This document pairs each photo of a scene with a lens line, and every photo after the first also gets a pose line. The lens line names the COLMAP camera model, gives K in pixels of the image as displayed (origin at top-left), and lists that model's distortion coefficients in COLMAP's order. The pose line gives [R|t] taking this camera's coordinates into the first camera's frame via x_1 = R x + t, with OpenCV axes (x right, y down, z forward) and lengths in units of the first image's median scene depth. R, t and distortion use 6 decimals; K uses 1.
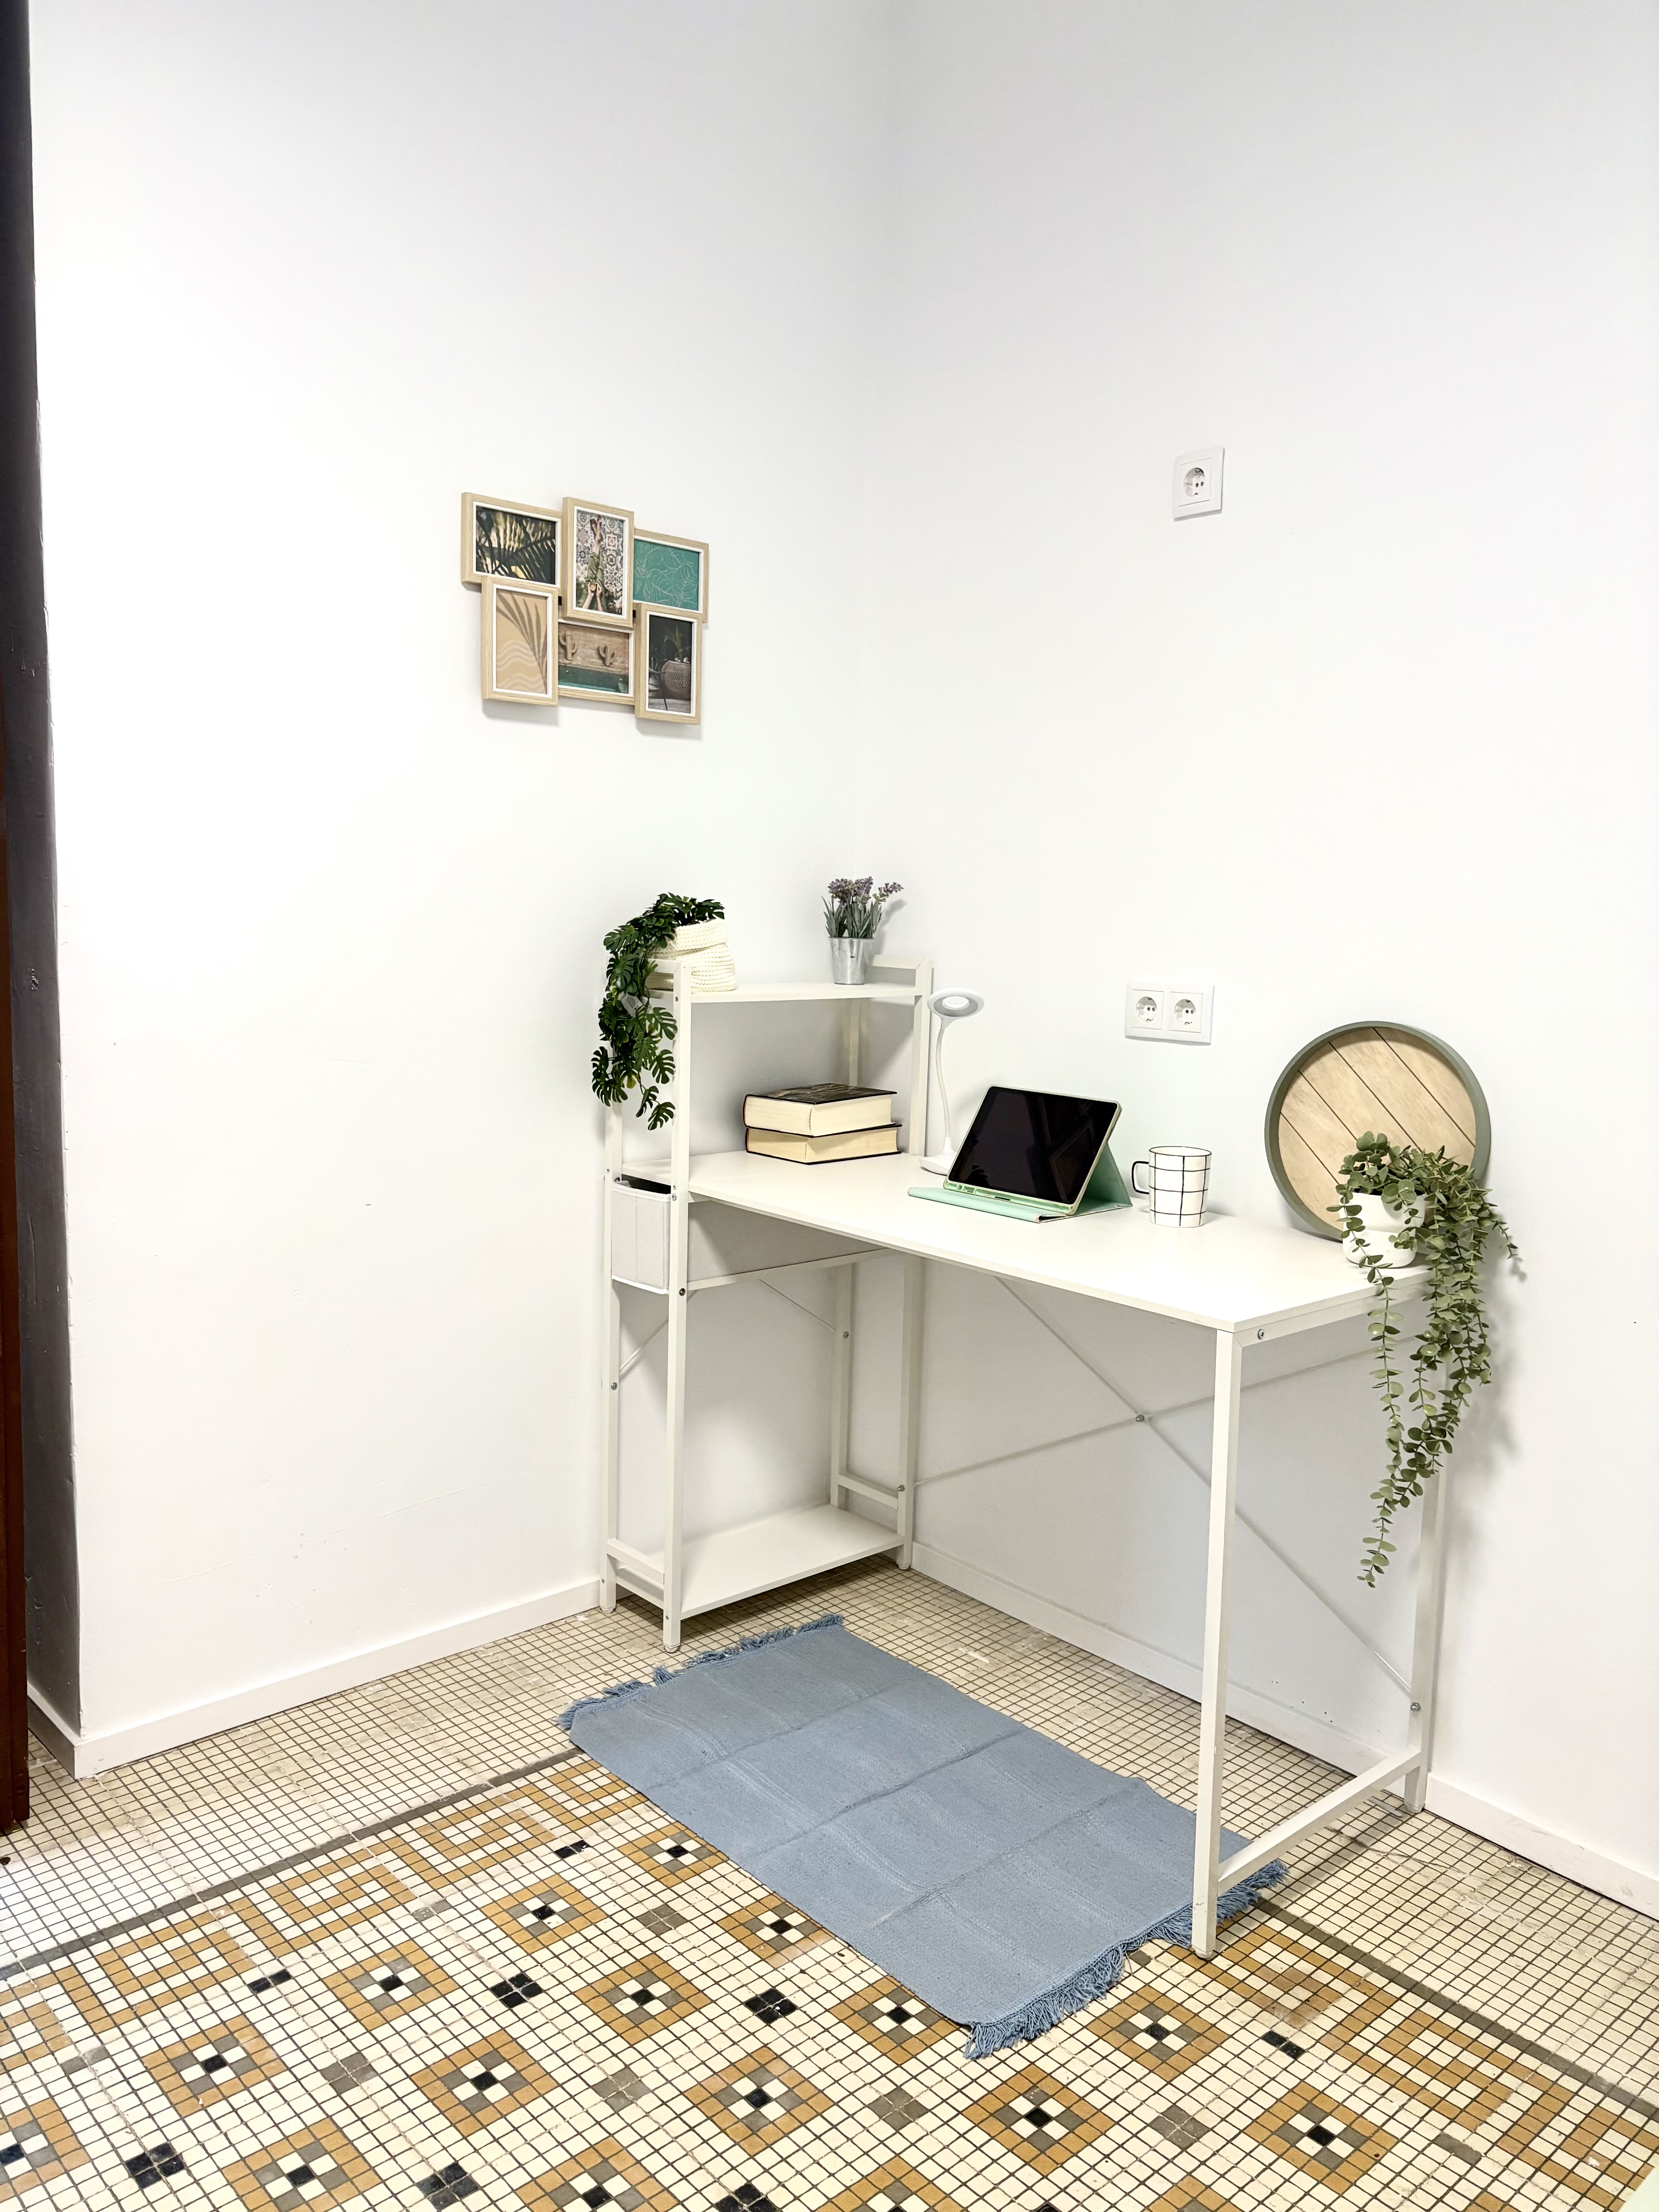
lens RADIAL K [[1703.4, 0, 819.9], [0, 1703.4, 1123.4], [0, 0, 1]] dist [0.045428, -0.040039]
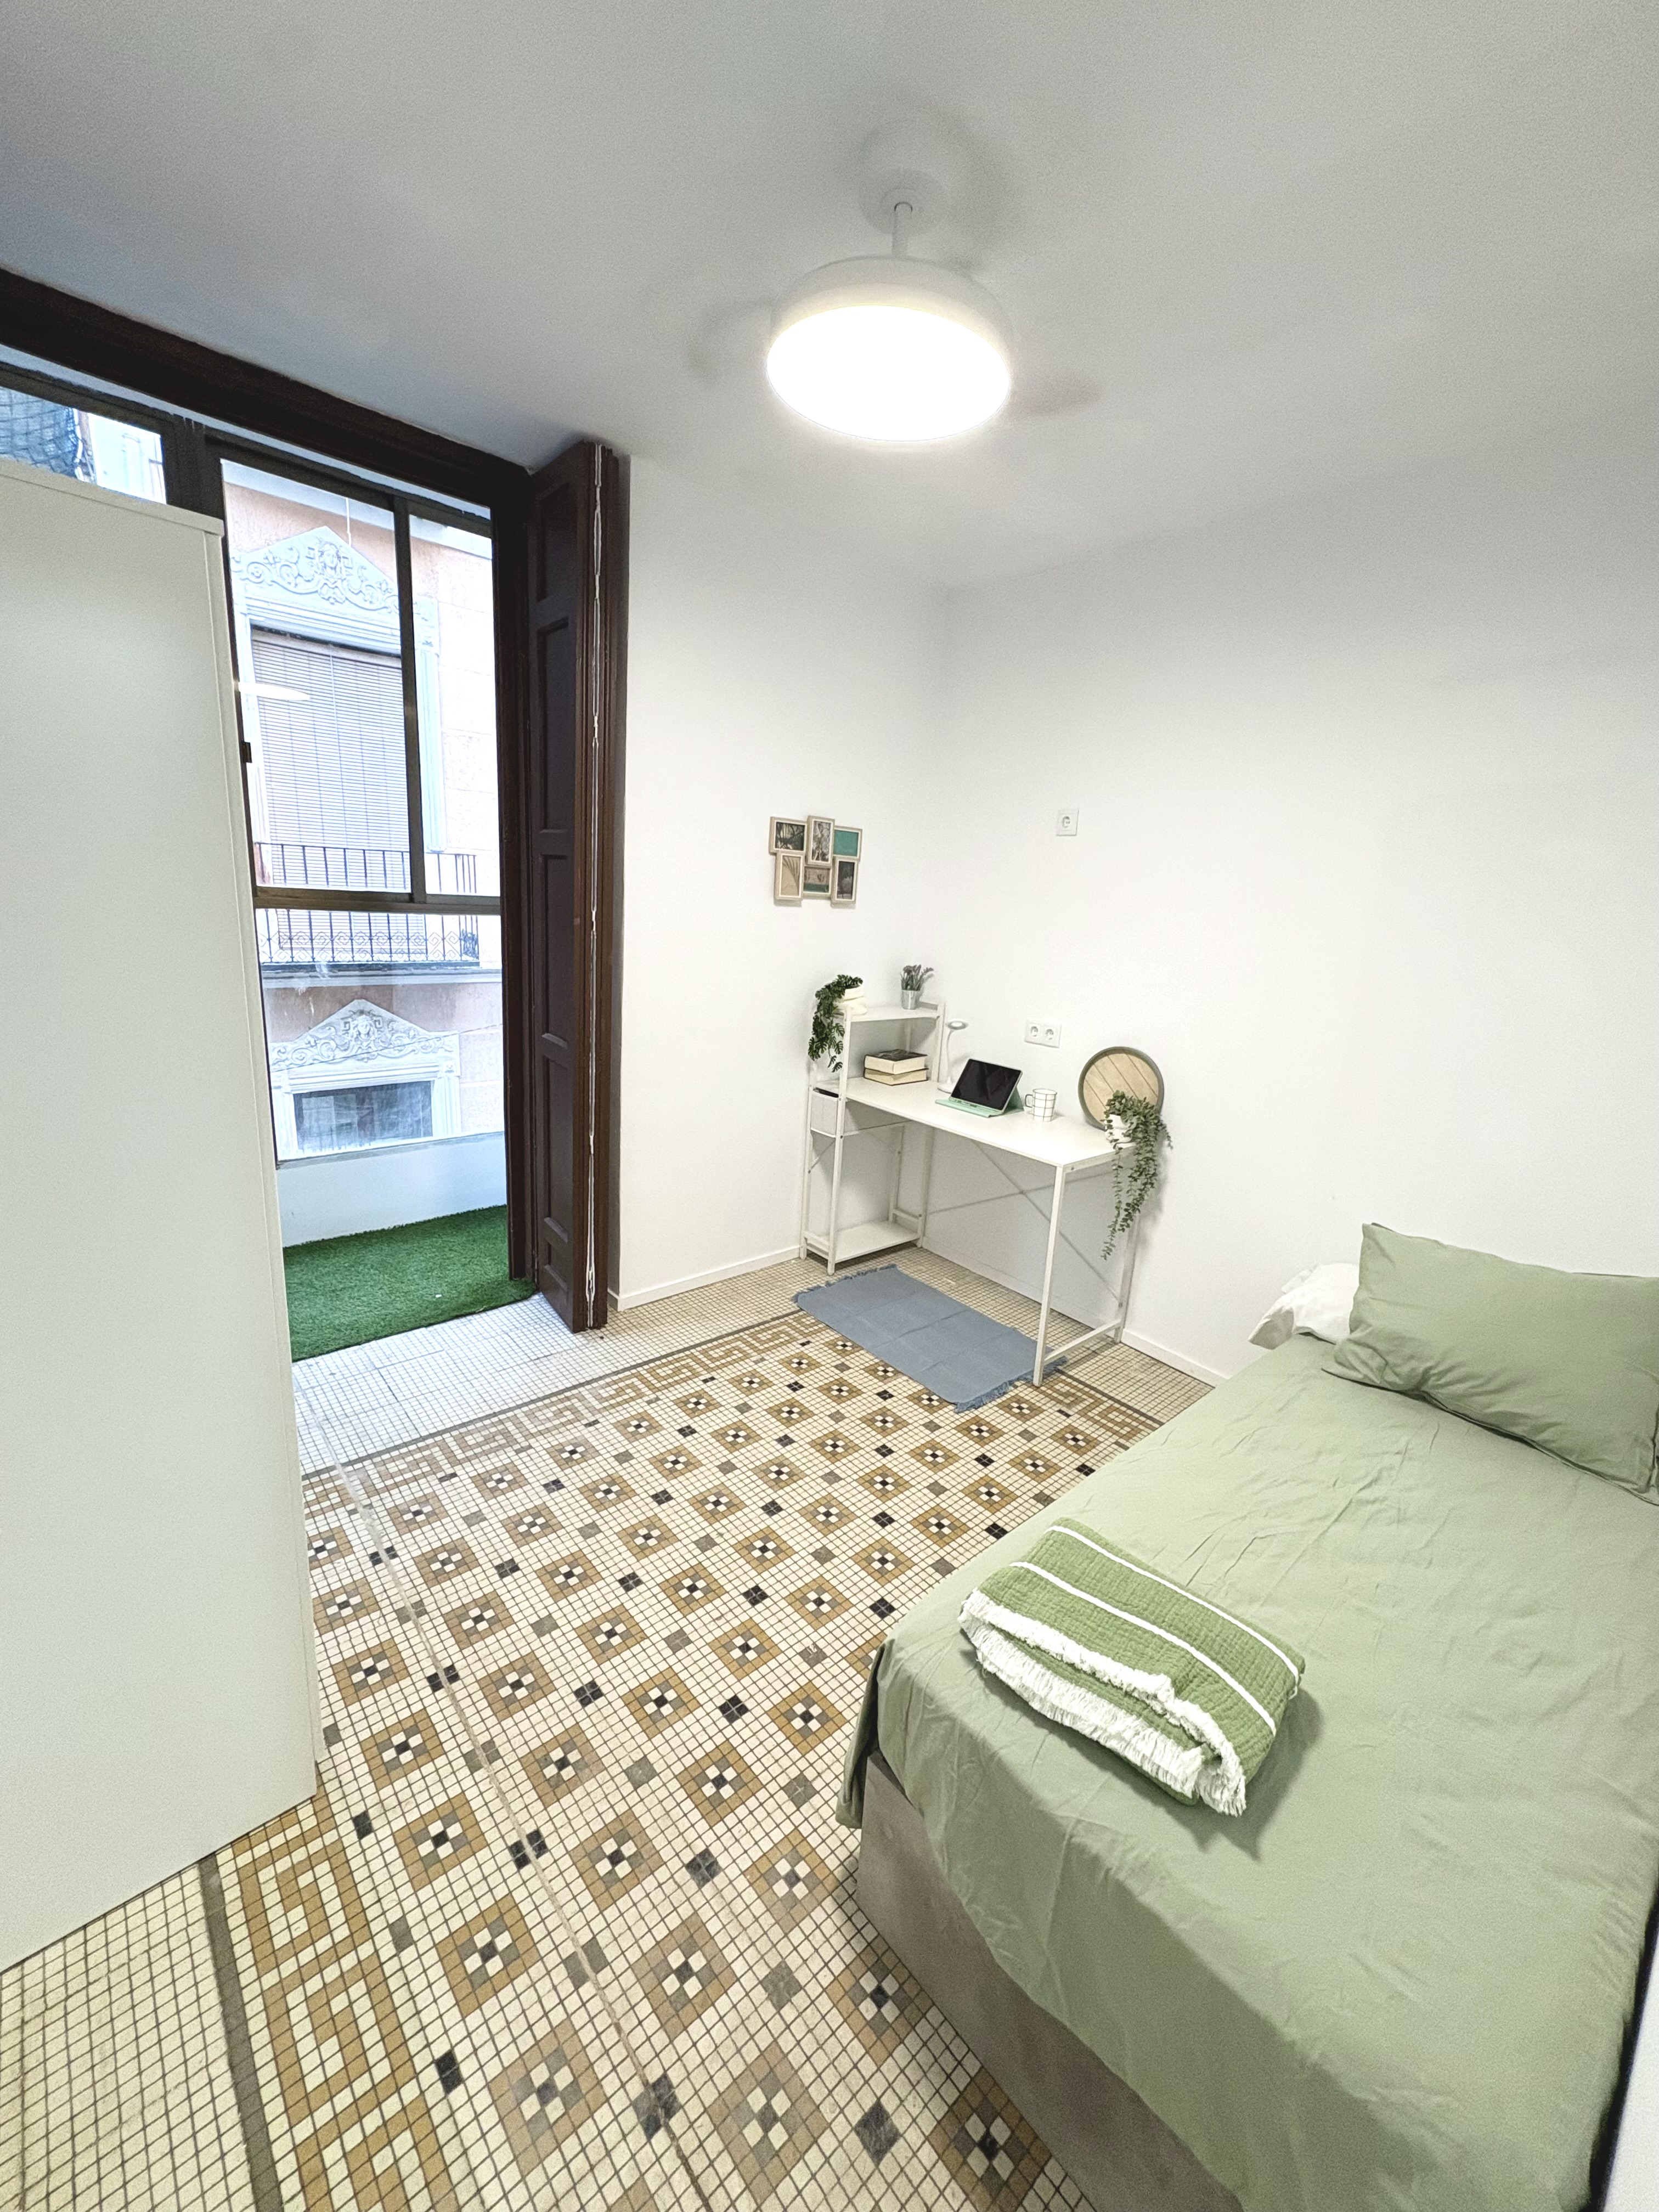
lens RADIAL K [[896.3, 0, 832.1], [0, 896.3, 1107.5], [0, 0, 1]] dist [0.001993, 0.000056]
pose [[0.999315, 0.036819, -0.003812, -0.101693], [-0.036237, 0.994101, 0.102227, -0.086786], [0.007554, -0.102019, 0.994754, -0.342145]]
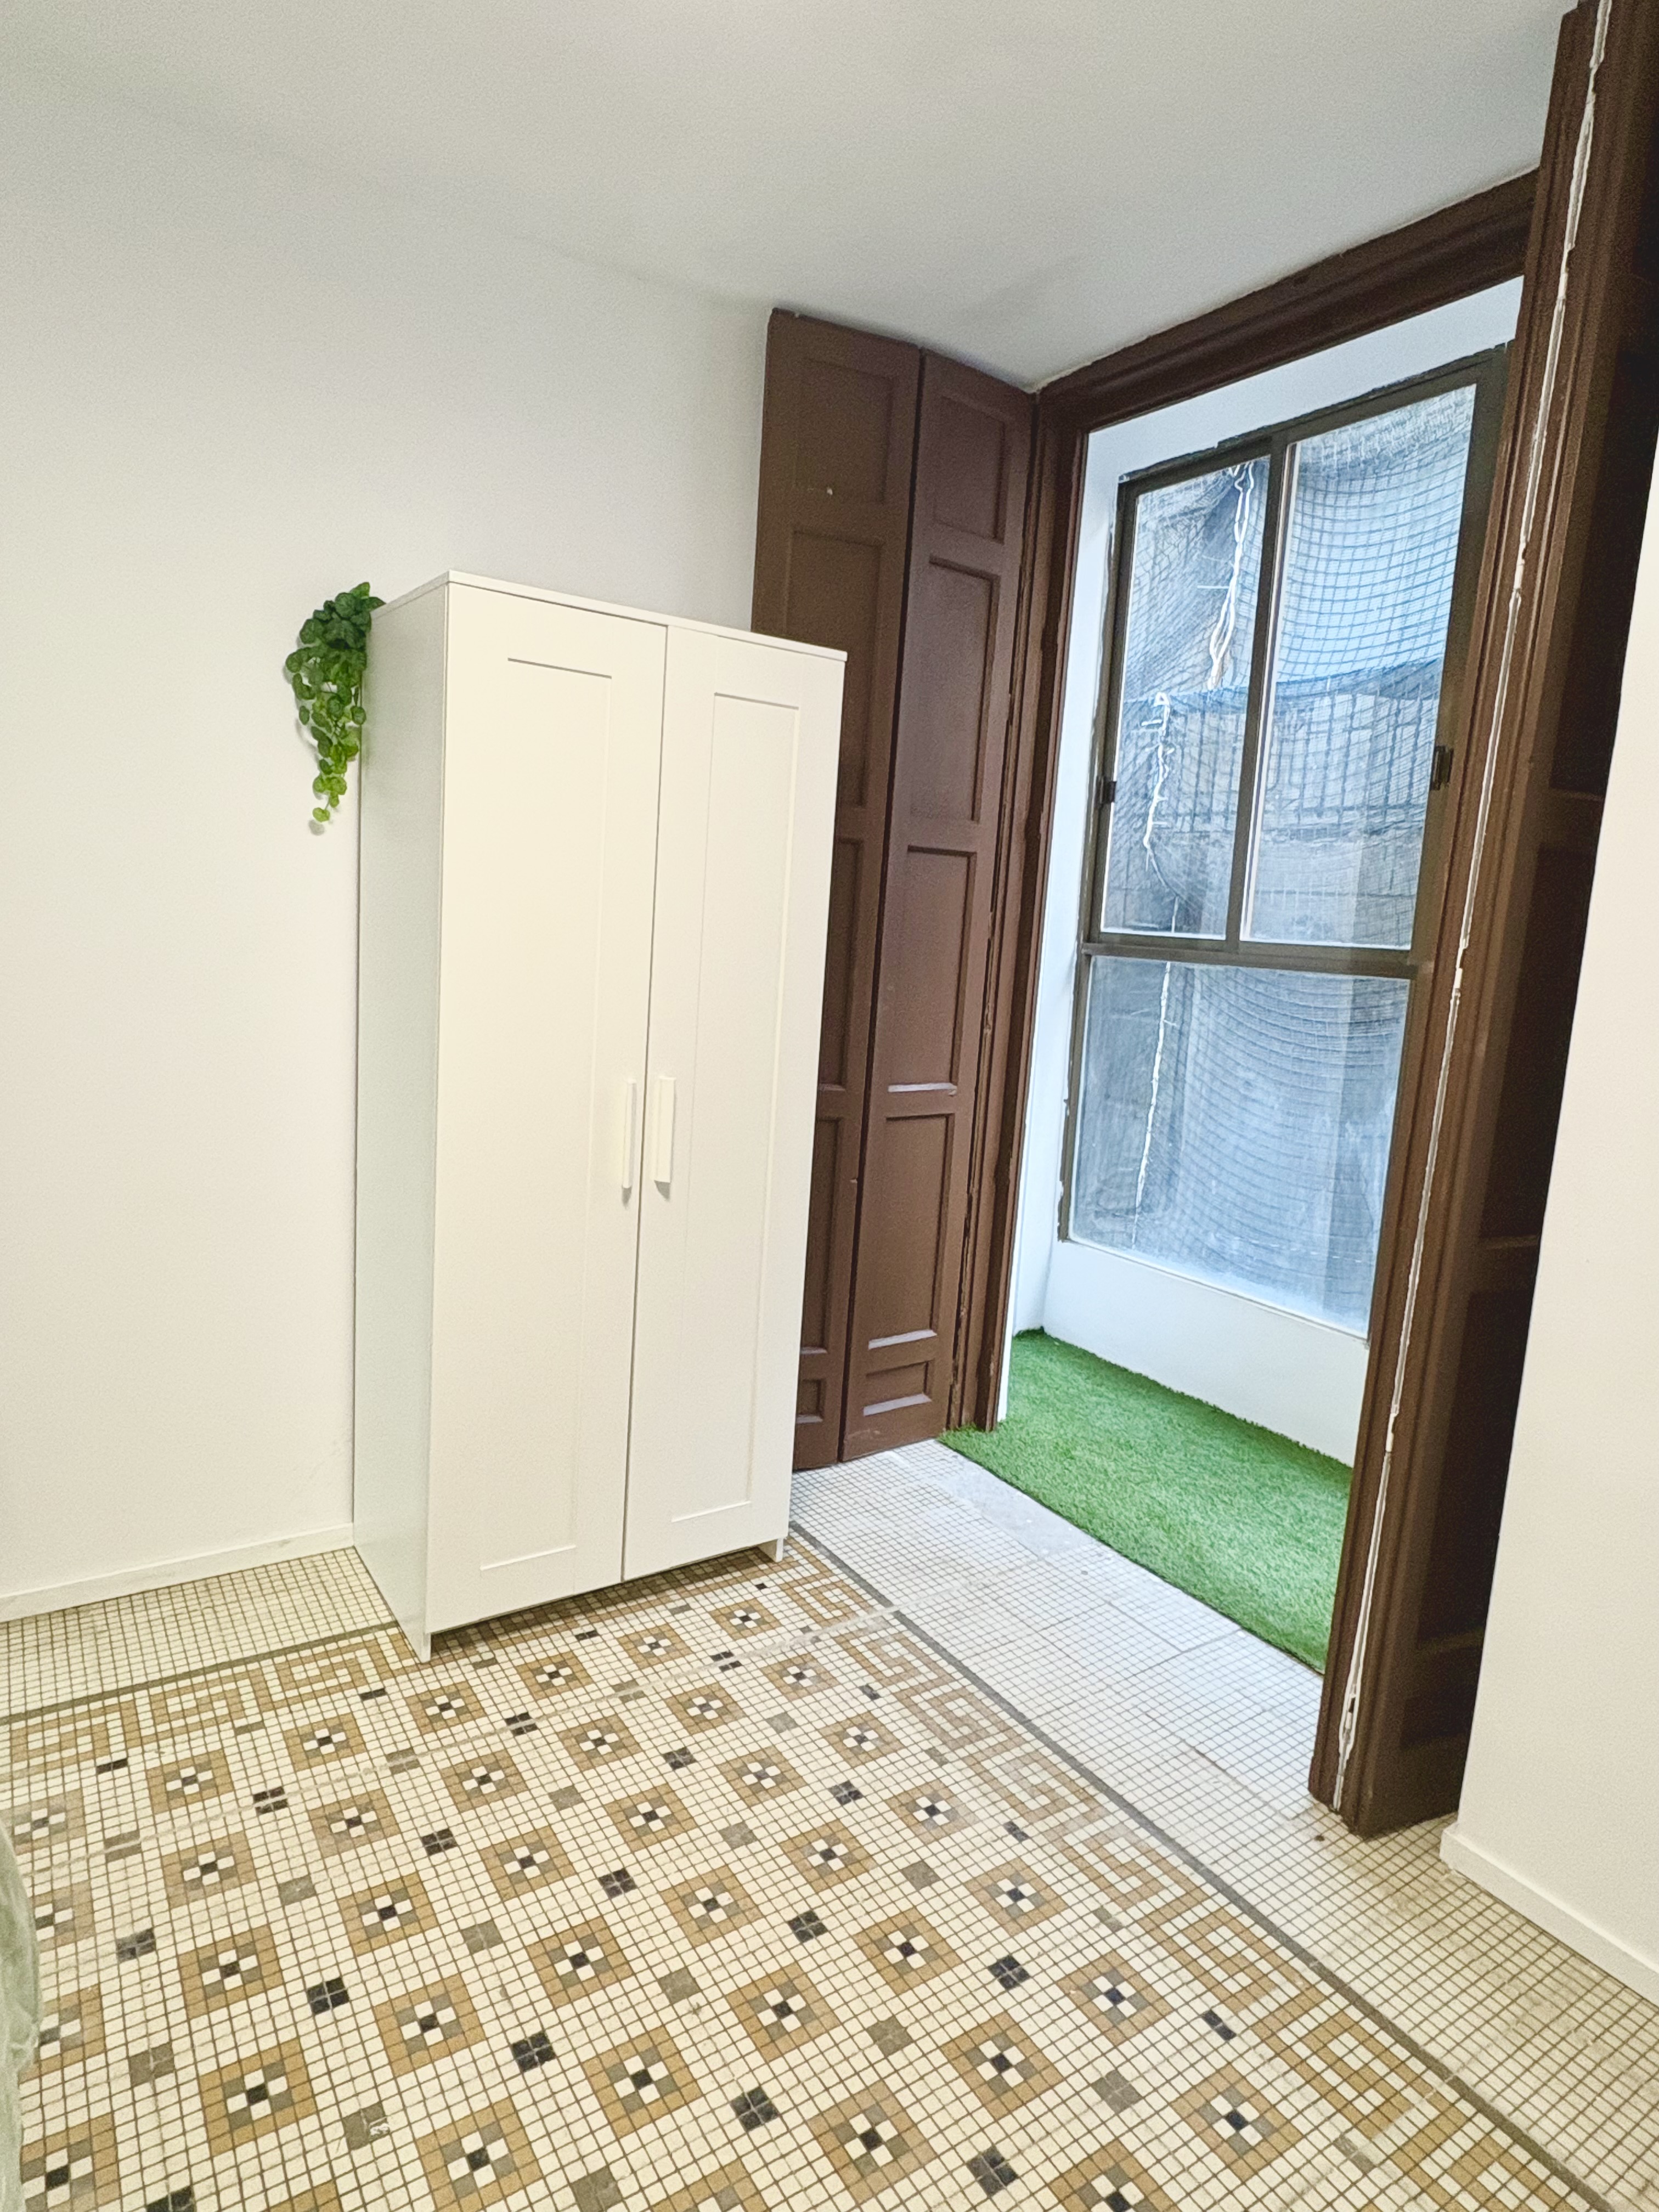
lens RADIAL K [[1237.7, 0, 812.1], [0, 1237.7, 1111.4], [0, 0, 1]] dist [0.003555, 0.000957]
pose [[-0.163947, 0.118244, -0.979357, 0.397776], [-0.197708, 0.968708, 0.150055, -0.152674], [0.966454, 0.218228, -0.135439, 0.565829]]
